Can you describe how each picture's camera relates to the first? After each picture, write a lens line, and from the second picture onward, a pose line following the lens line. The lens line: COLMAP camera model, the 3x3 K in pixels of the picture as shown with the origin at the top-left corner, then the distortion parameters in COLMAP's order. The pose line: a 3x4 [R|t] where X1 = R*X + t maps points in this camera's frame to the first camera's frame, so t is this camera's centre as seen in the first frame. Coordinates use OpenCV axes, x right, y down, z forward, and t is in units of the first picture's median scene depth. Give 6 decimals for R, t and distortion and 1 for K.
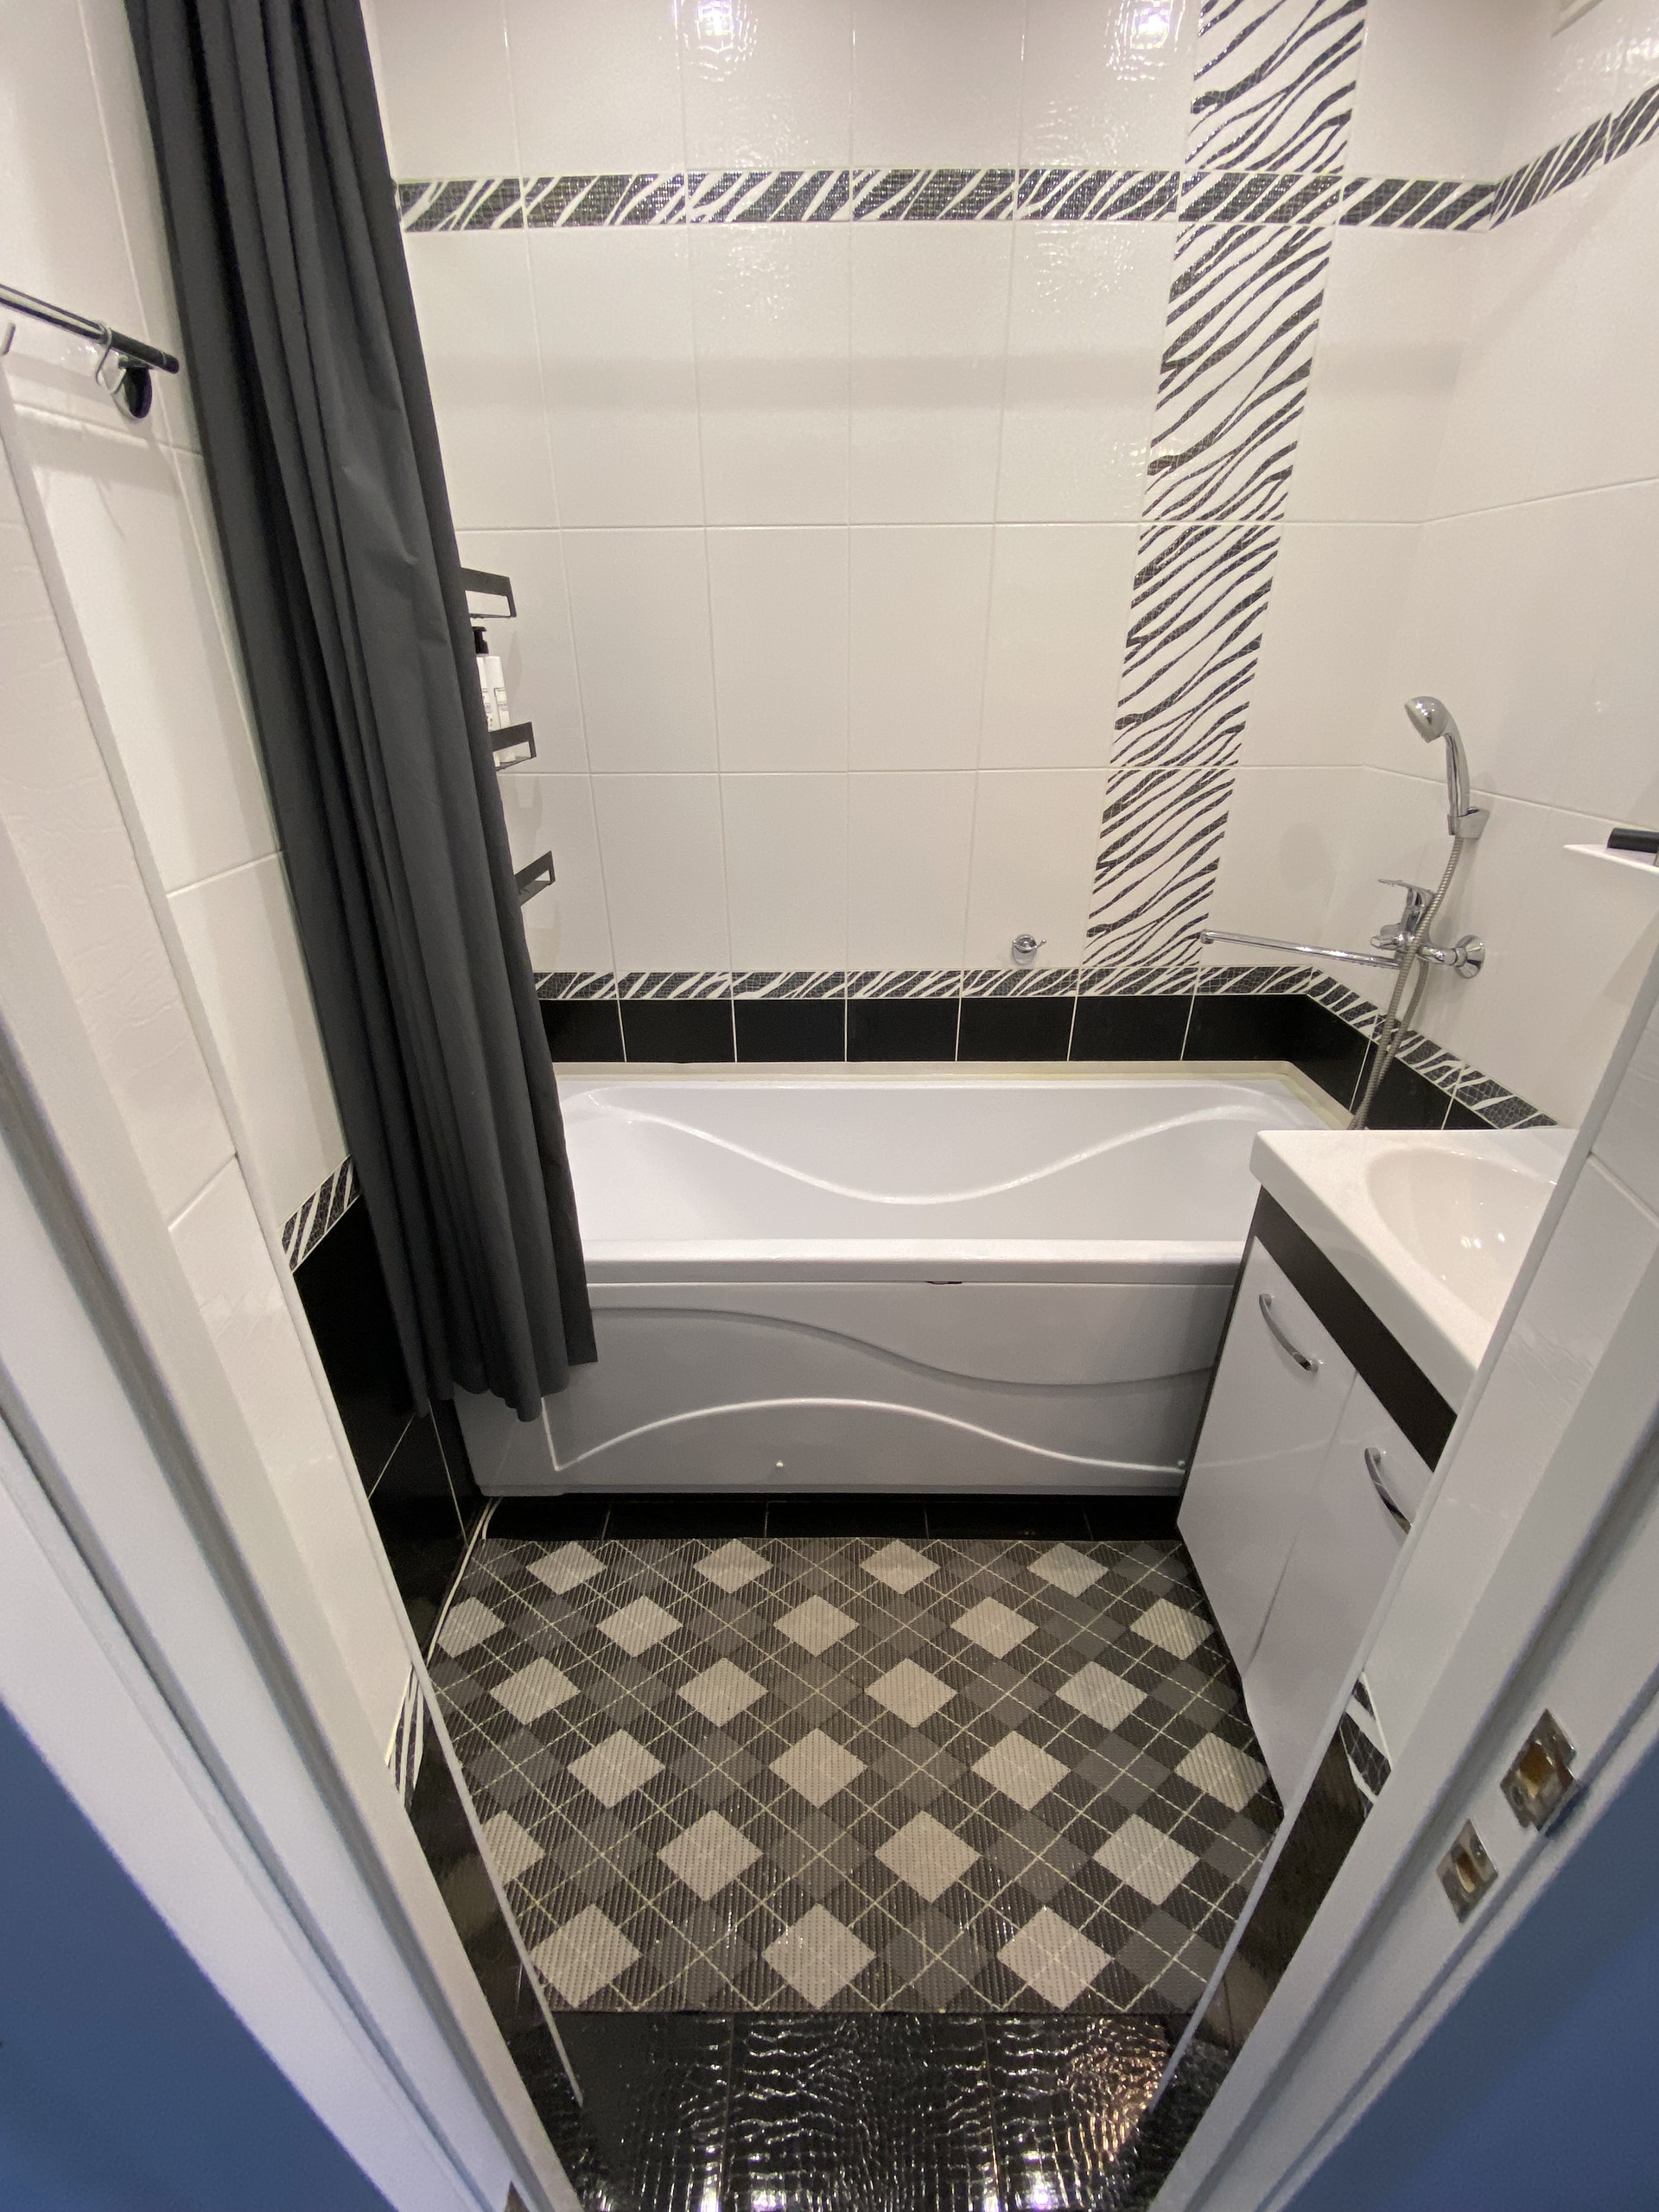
lens RADIAL K [[884.6, 0, 835.6], [0, 884.6, 1109.1], [0, 0, 1]] dist [0.015585, -0.017634]
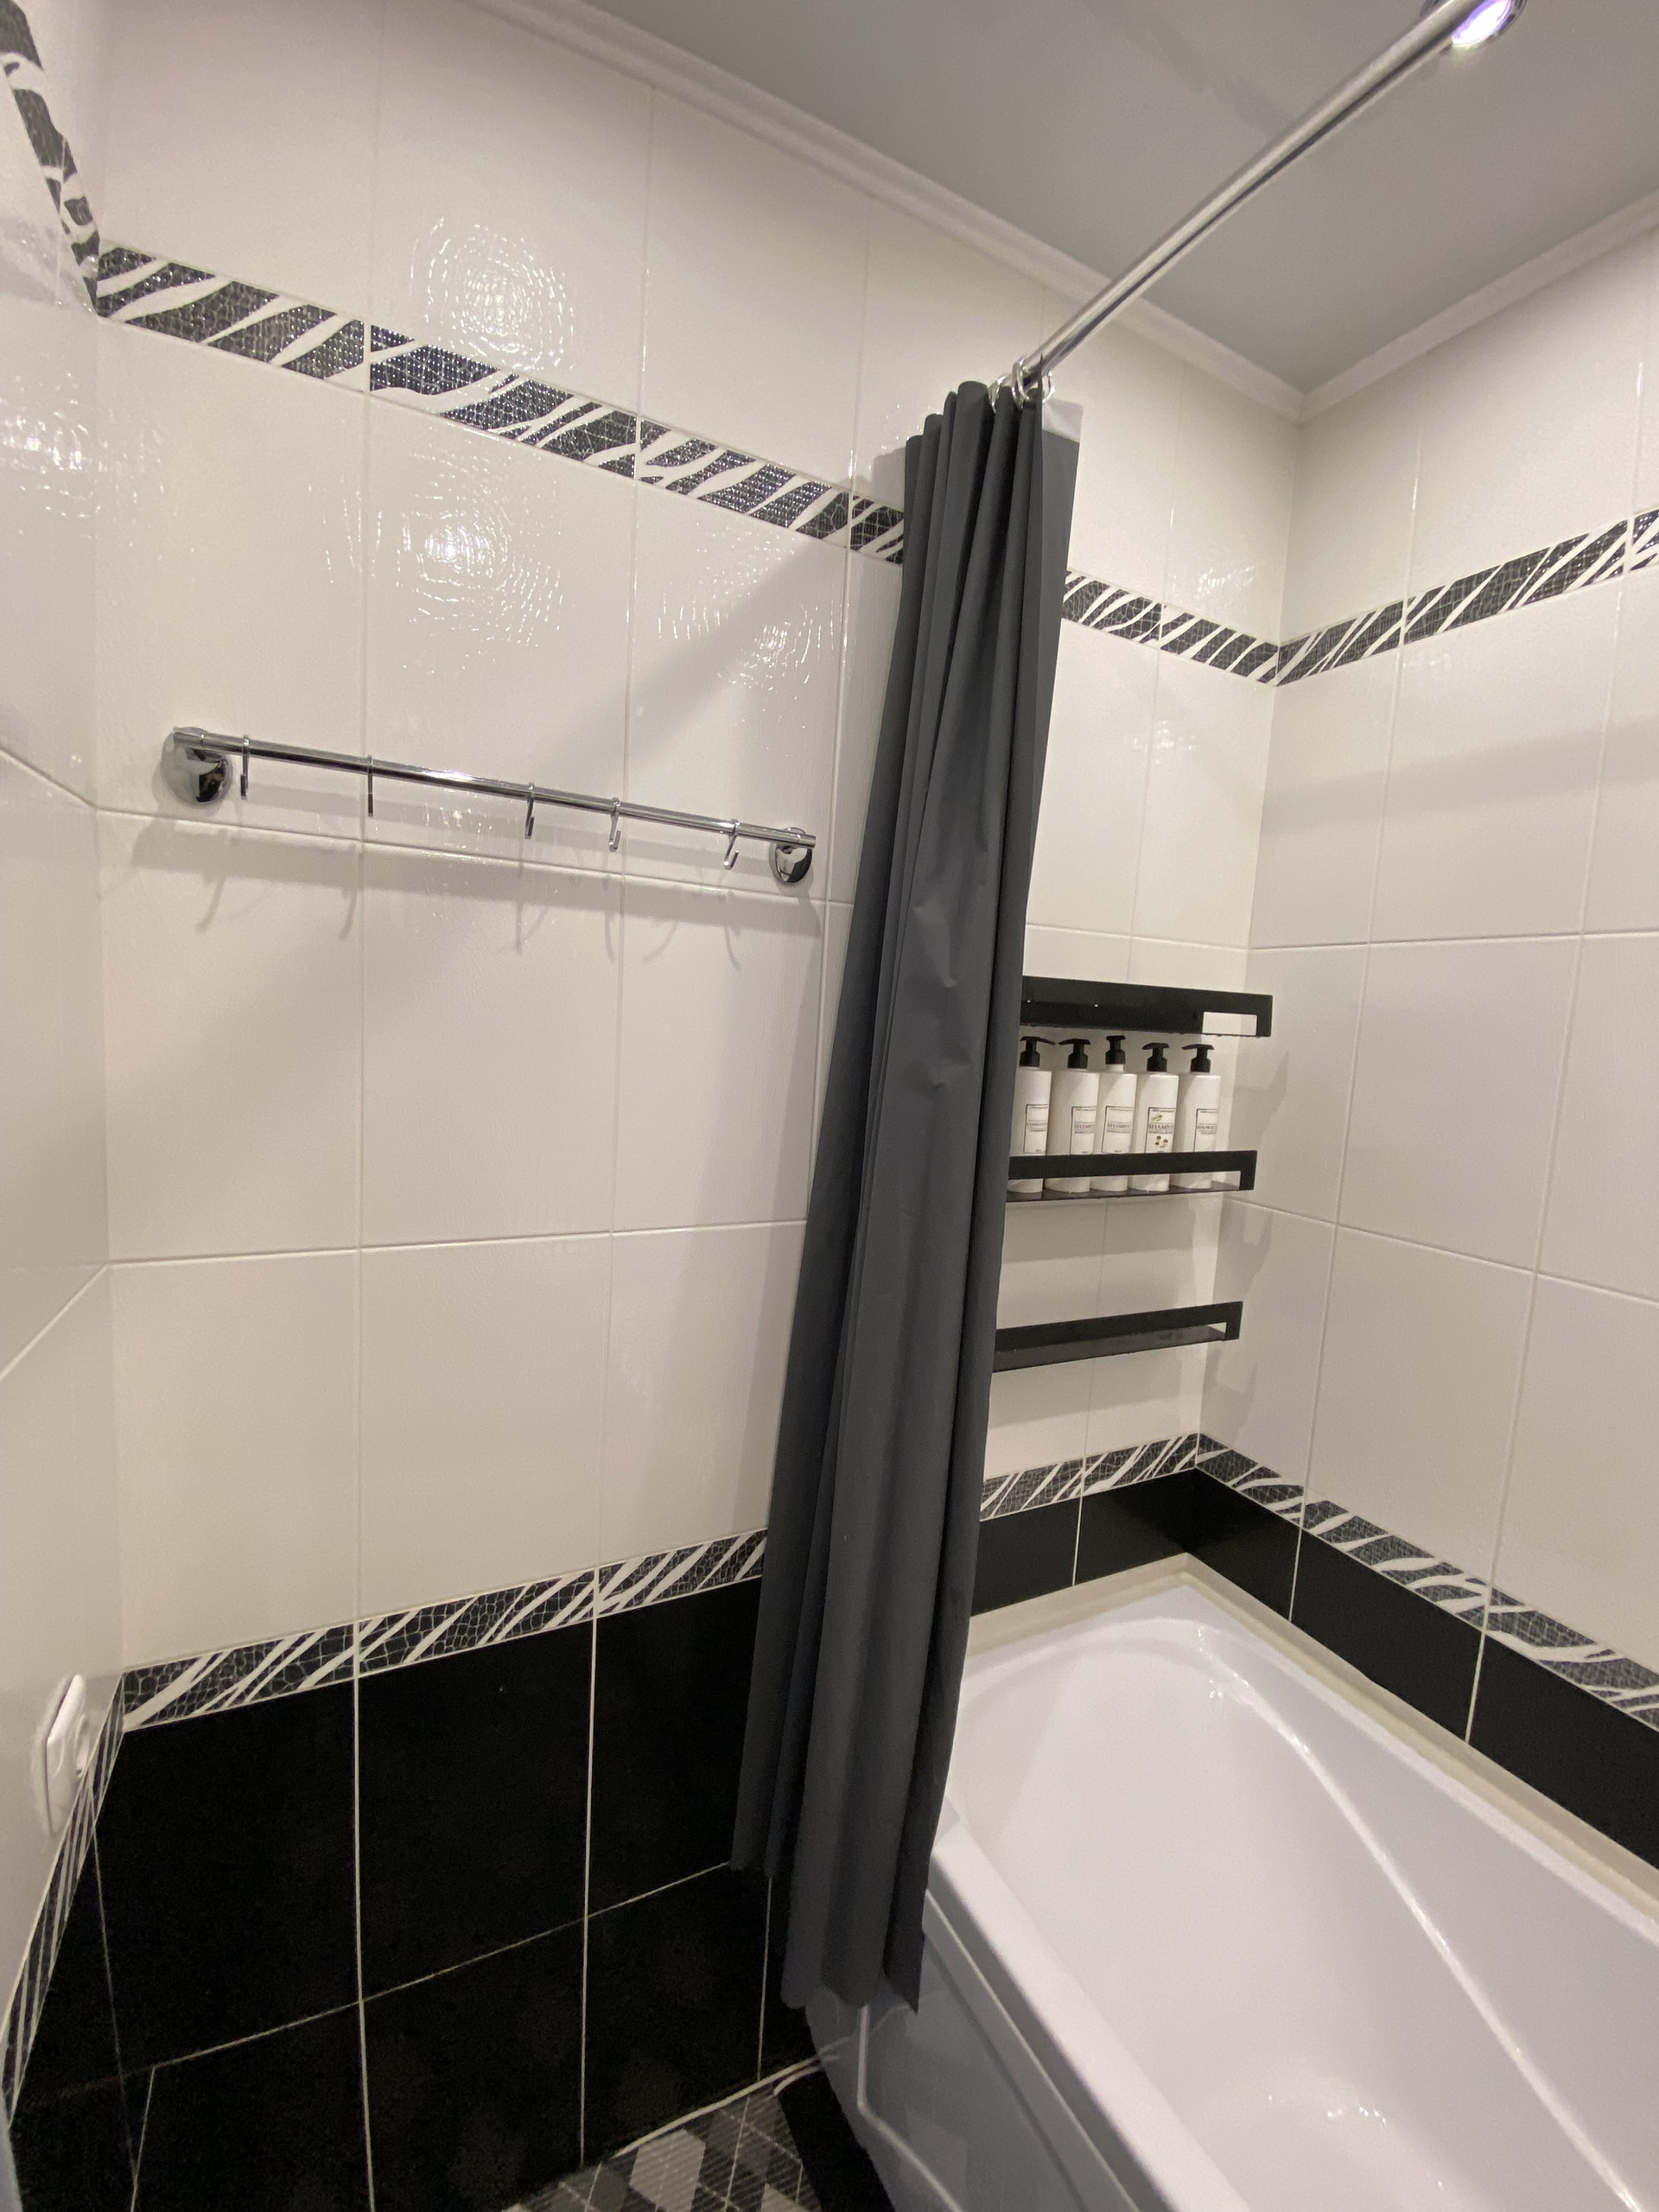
lens RADIAL K [[917.9, 0, 824.8], [0, 917.9, 1107.2], [0, 0, 1]] dist [0.013238, -0.012097]
pose [[0.451892, 0.127754, -0.882878, 0.215316], [-0.461630, 0.880364, -0.108890, -0.199432], [0.763342, 0.456769, 0.456804, 0.301317]]
